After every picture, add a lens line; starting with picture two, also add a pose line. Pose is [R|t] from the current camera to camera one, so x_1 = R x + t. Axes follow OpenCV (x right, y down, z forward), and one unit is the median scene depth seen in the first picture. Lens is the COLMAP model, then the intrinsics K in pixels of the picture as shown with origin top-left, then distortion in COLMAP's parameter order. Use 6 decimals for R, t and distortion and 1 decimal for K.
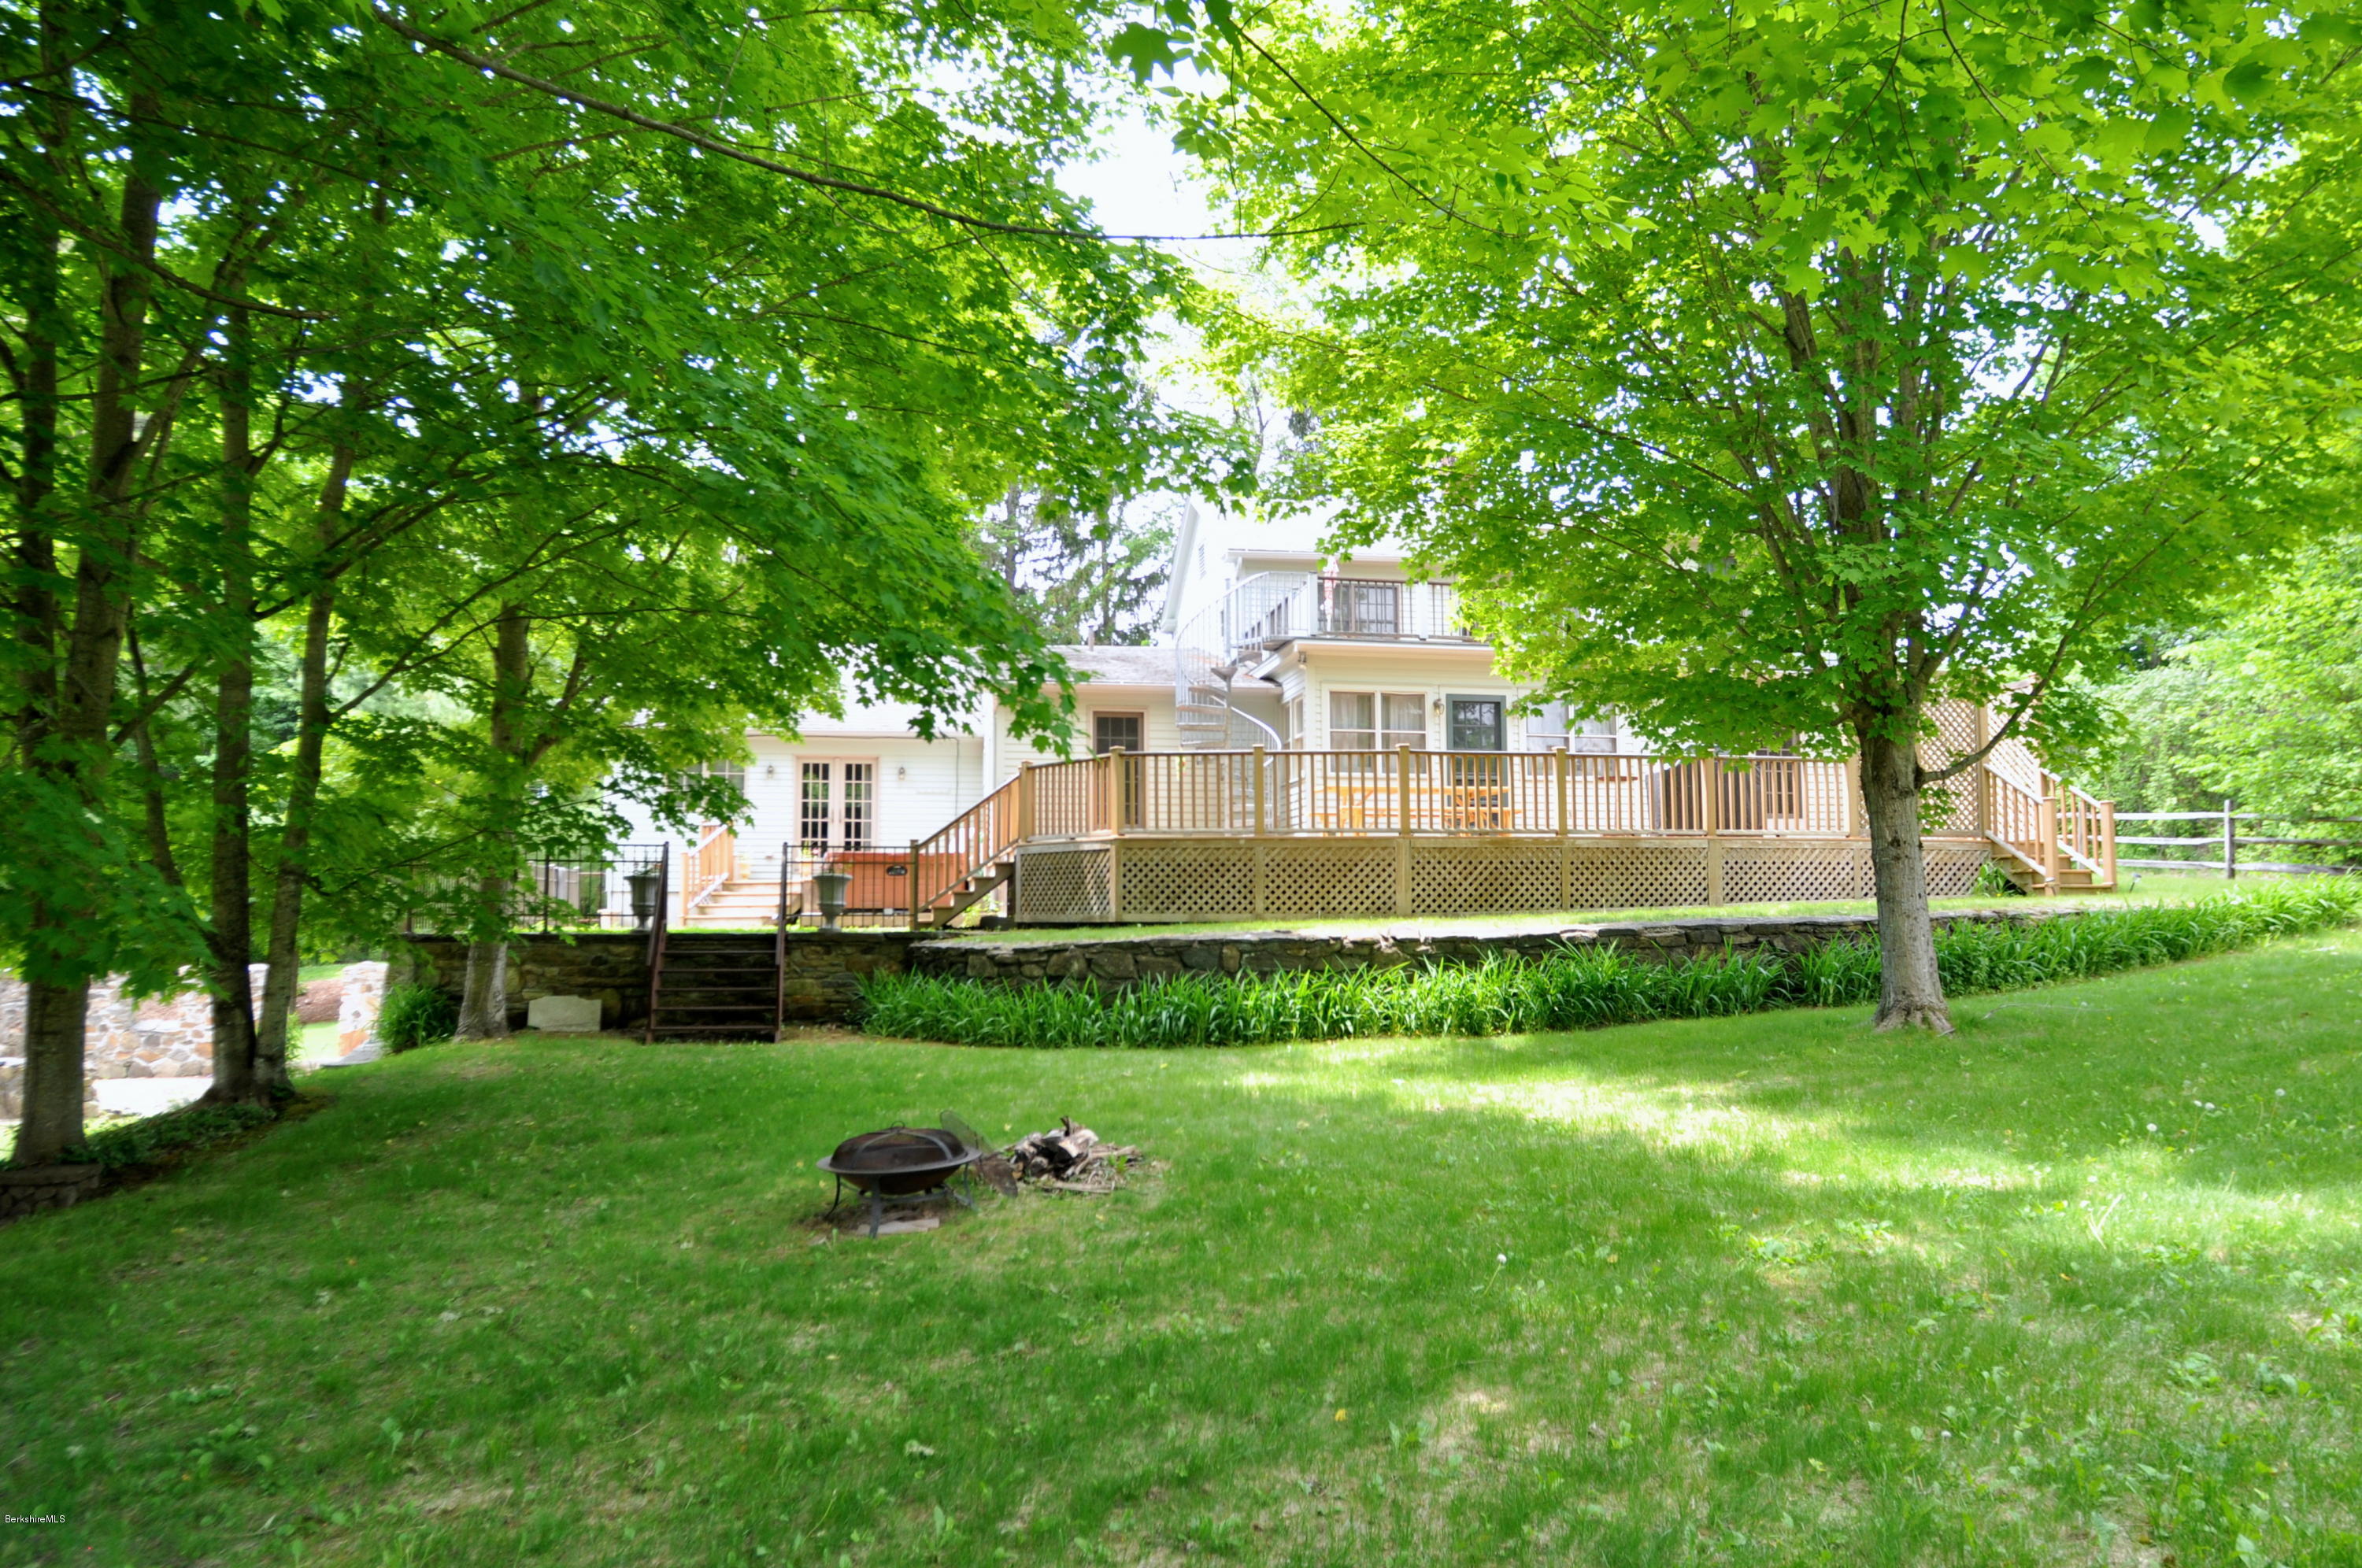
lens RADIAL K [[1426.6, 0, 1174.4], [0, 1426.6, 795.5], [0, 0, 1]] dist [-0.078090, 0.046098]
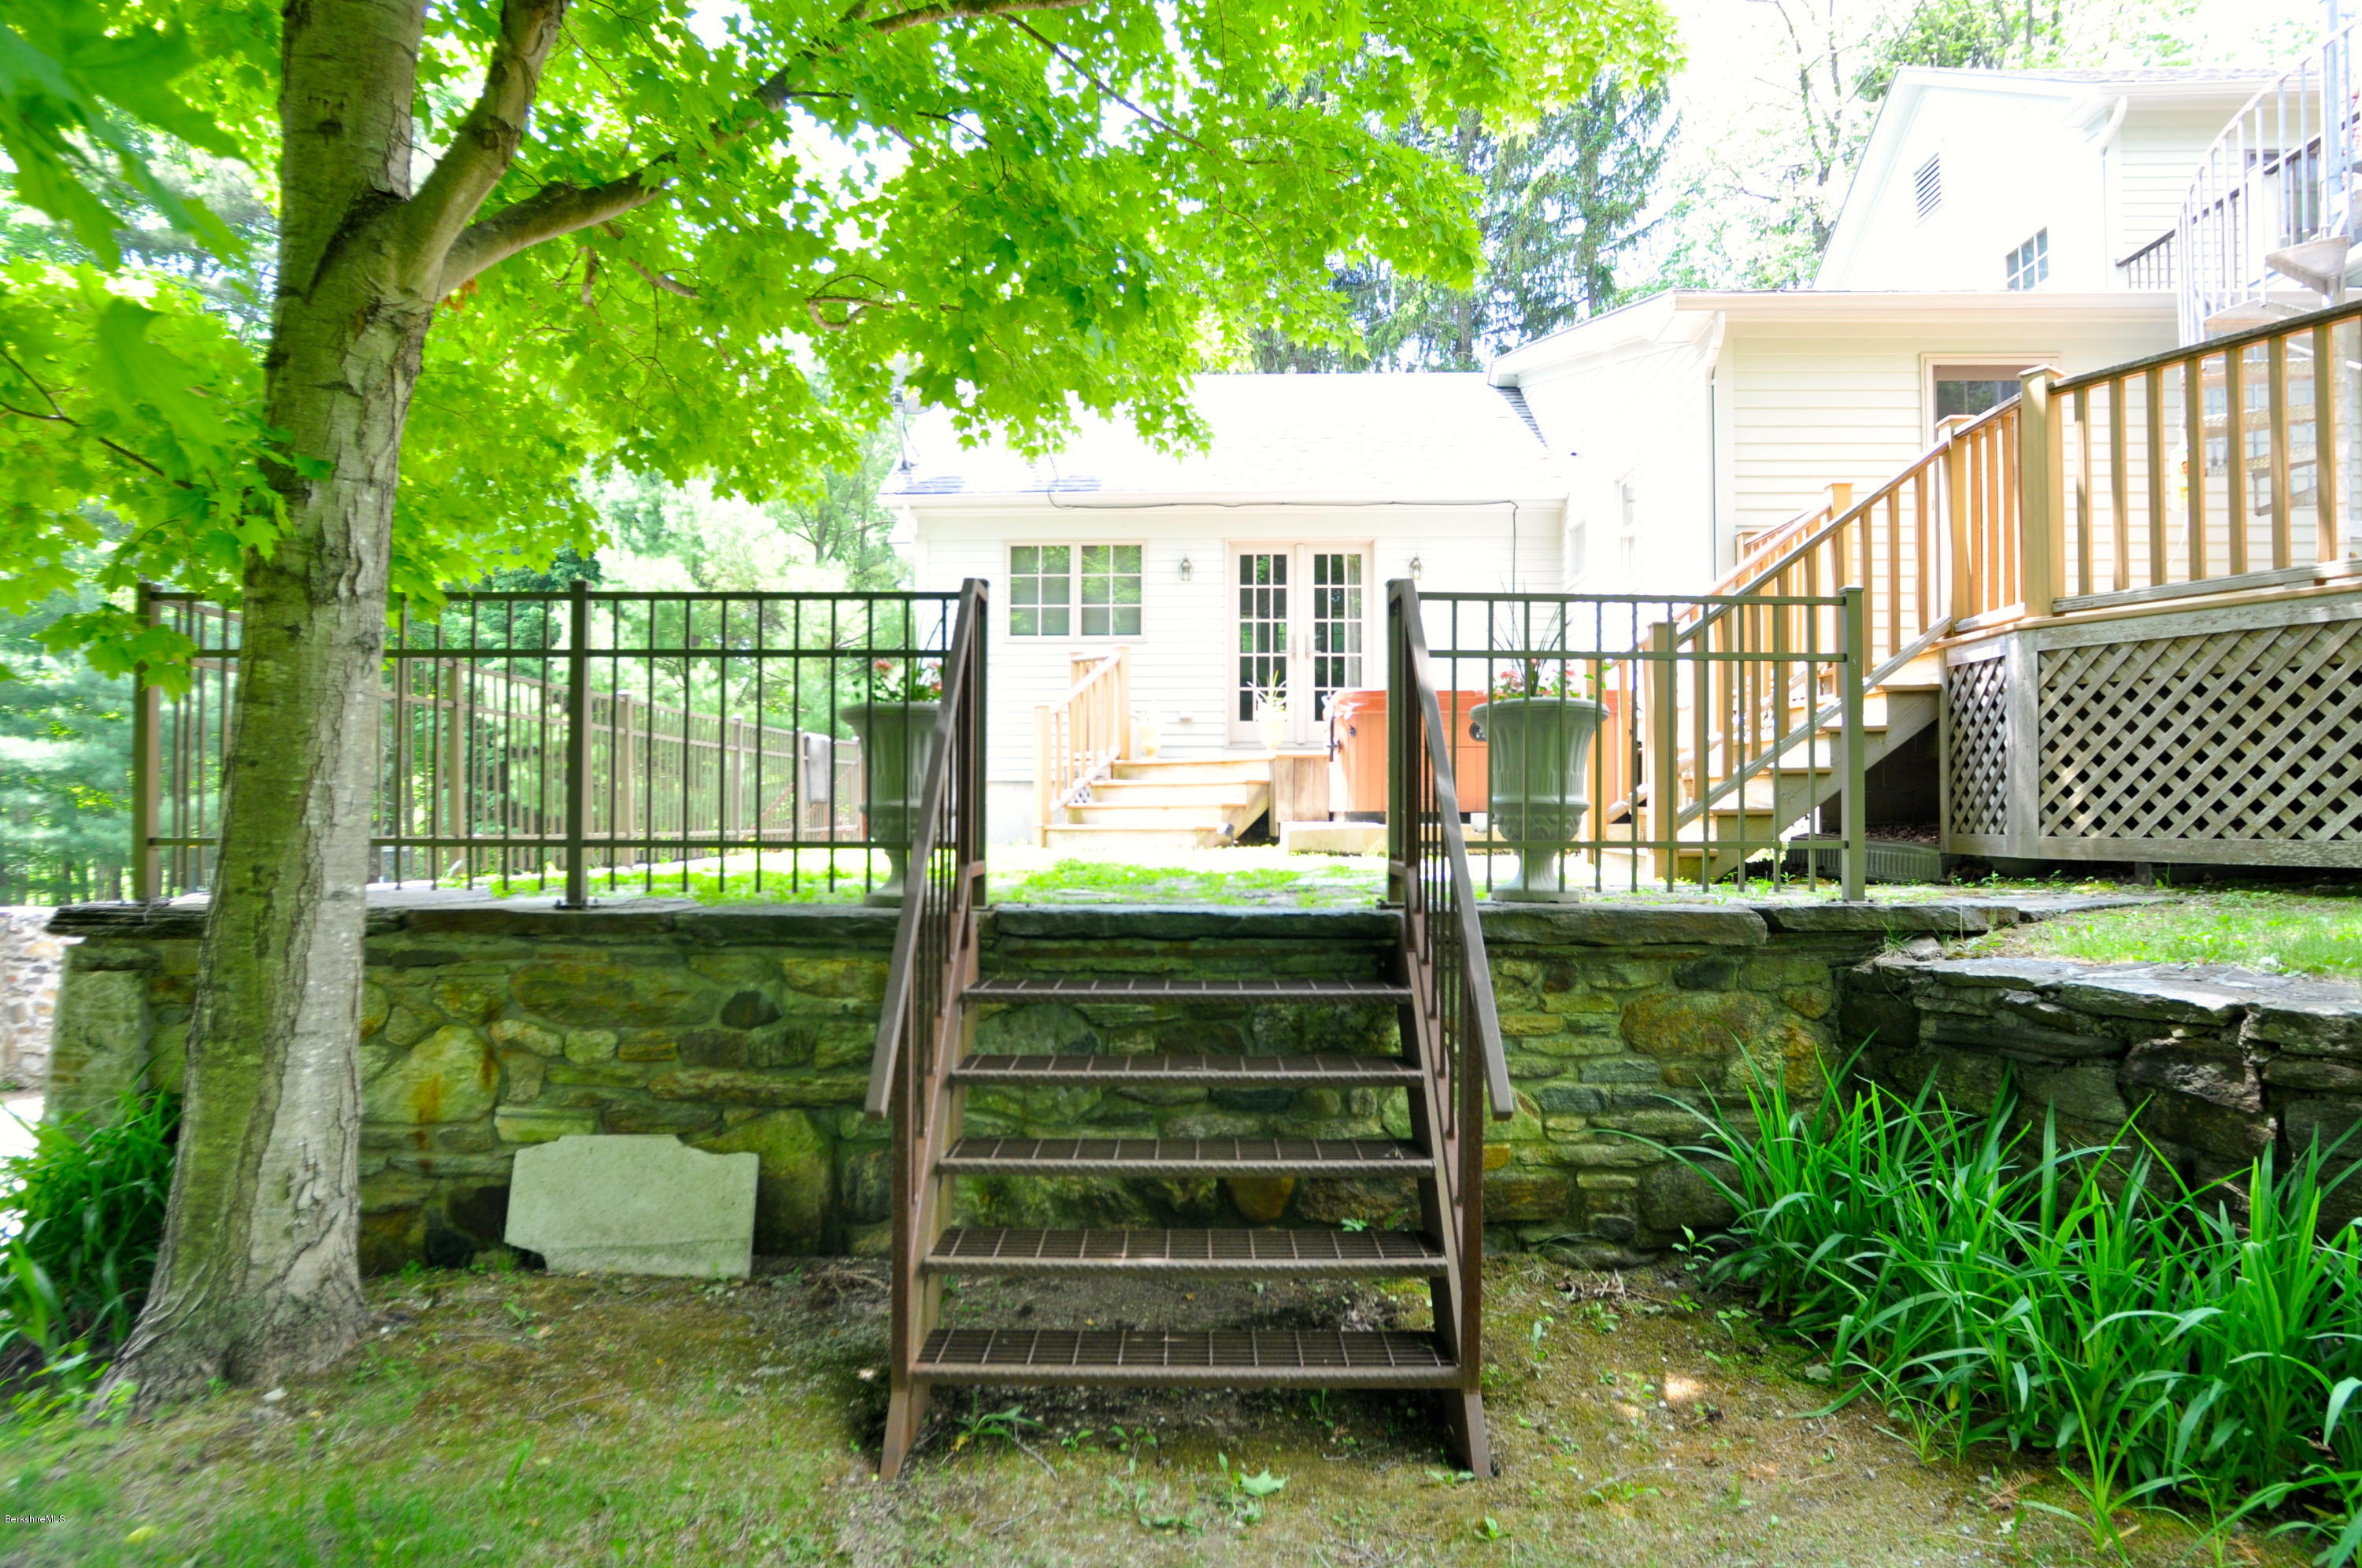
lens RADIAL K [[1426.6, 0, 1174.4], [0, 1426.6, 795.5], [0, 0, 1]] dist [-0.078090, 0.046098]
pose [[0.971207, 0.001927, -0.238228, -0.256211], [0.014704, 0.997576, 0.068017, 0.056950], [0.237782, -0.069561, 0.968825, 0.737666]]
